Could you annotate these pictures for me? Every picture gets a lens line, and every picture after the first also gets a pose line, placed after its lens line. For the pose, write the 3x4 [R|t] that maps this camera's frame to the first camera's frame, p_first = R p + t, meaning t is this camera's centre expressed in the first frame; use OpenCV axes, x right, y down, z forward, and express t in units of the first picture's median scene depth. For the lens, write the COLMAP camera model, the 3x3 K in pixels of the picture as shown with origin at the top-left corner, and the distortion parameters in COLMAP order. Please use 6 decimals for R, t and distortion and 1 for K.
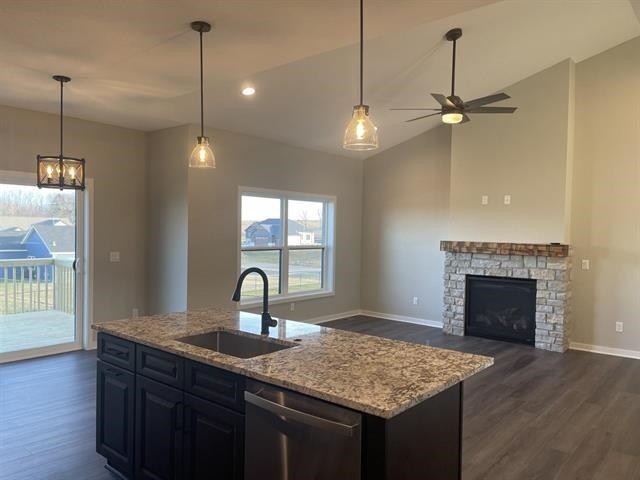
lens RADIAL K [[484.4, 0, 324.0], [0, 484.4, 240.1], [0, 0, 1]] dist [0.055022, -0.054074]
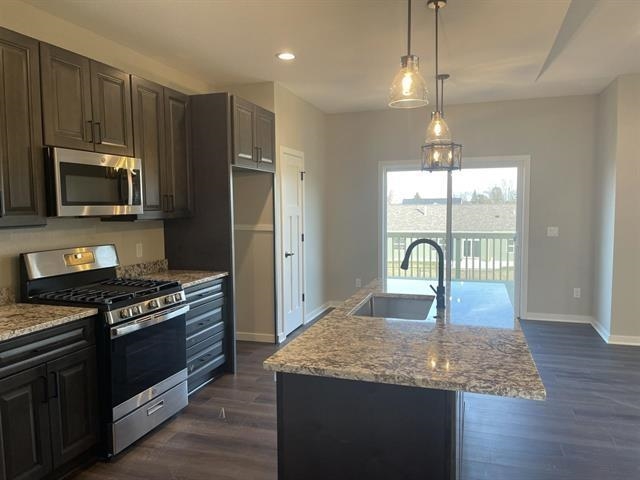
lens RADIAL K [[484.4, 0, 318.4], [0, 484.4, 243.6], [0, 0, 1]] dist [0.055022, -0.054074]
pose [[0.376423, 0.054435, -0.924847, 0.289836], [-0.005736, 0.998390, 0.056429, 0.004676], [0.926430, -0.015936, 0.376129, 0.172939]]
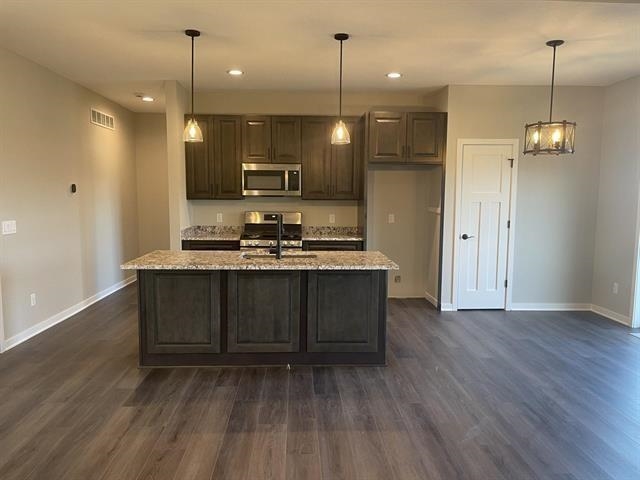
lens RADIAL K [[484.4, 0, 319.6], [0, 484.4, 241.6], [0, 0, 1]] dist [0.055022, -0.054074]
pose [[-0.736999, 0.046526, -0.674290, 0.330710], [-0.033642, 0.993866, 0.105348, -0.008458], [0.675056, 0.100326, -0.730914, 0.928006]]
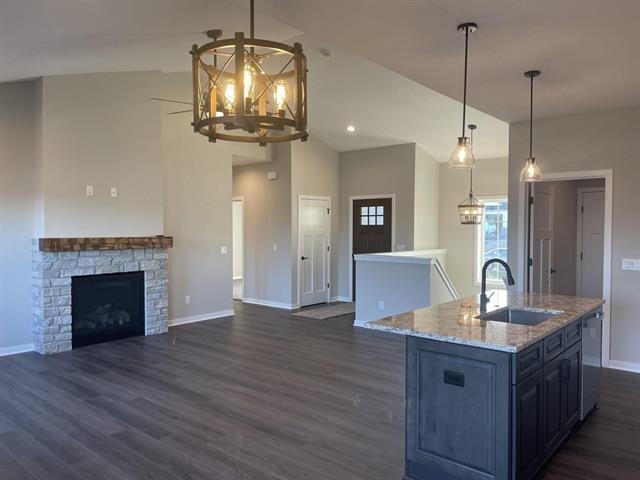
lens RADIAL K [[484.4, 0, 320.8], [0, 484.4, 239.5], [0, 0, 1]] dist [0.055022, -0.054074]
pose [[0.010169, -0.044070, 0.998977, -0.602032], [0.019806, 0.998841, 0.043862, -0.024816], [-0.999752, 0.019340, 0.011030, 0.605599]]
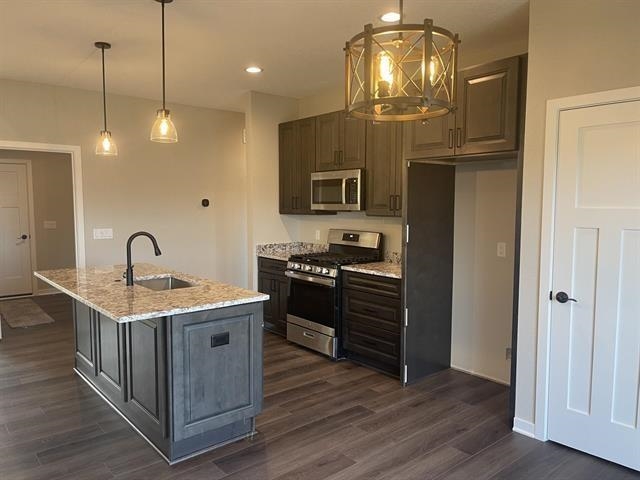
lens RADIAL K [[484.4, 0, 319.7], [0, 484.4, 242.4], [0, 0, 1]] dist [0.055022, -0.054074]
pose [[-0.984914, -0.033268, 0.169819, -0.353904], [-0.015116, 0.994135, 0.107087, -0.025810], [-0.172385, 0.102904, -0.979640, 0.917912]]
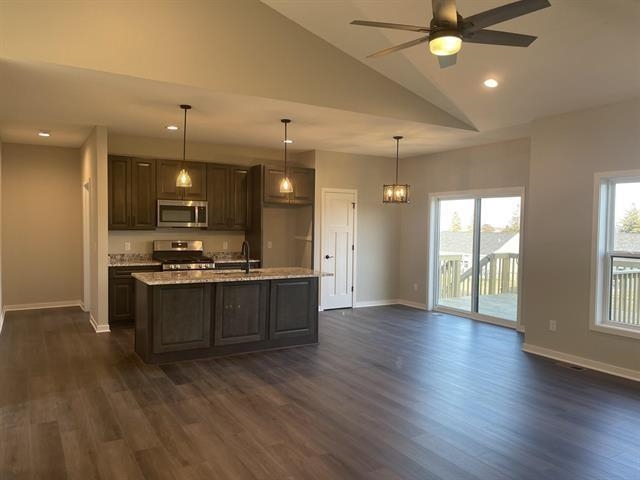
lens RADIAL K [[484.4, 0, 320.3], [0, 484.4, 242.0], [0, 0, 1]] dist [0.055022, -0.054074]
pose [[-0.323728, 0.013254, -0.946057, 0.728483], [-0.040853, 0.998774, 0.027972, -0.004259], [0.945268, 0.047705, -0.322789, 0.832772]]
